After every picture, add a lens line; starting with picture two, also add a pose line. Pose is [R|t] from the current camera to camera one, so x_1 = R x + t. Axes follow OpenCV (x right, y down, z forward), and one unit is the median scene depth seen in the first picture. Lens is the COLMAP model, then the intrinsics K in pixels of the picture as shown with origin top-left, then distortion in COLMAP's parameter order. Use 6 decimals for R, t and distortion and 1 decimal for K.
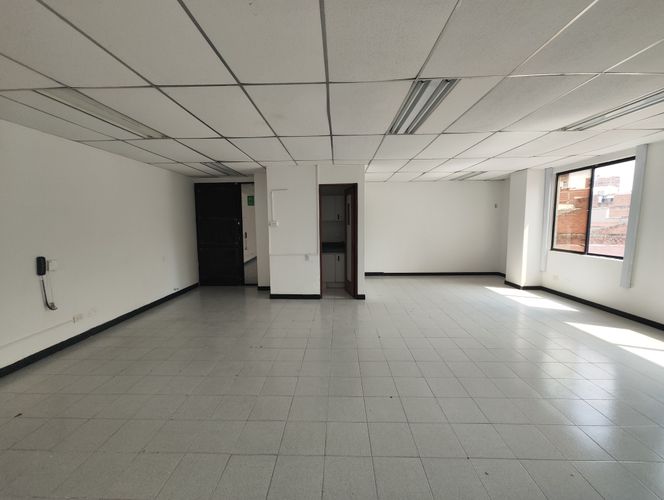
lens RADIAL K [[276.7, 0, 332.0], [0, 276.7, 250.0], [0, 0, 1]] dist [-0.001194, 0.000127]
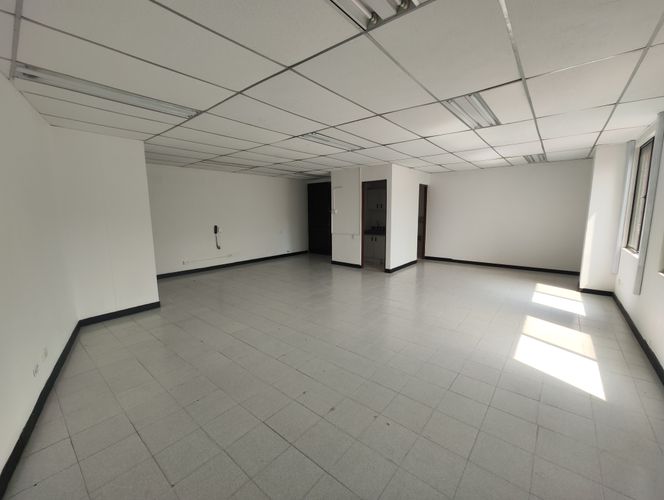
lens RADIAL K [[276.7, 0, 332.0], [0, 276.7, 250.0], [0, 0, 1]] dist [-0.001194, 0.000127]
pose [[0.785160, 0.090598, -0.612631, 0.665508], [-0.061493, 0.995758, 0.068445, 0.005505], [0.616233, -0.016068, 0.787400, -0.133825]]
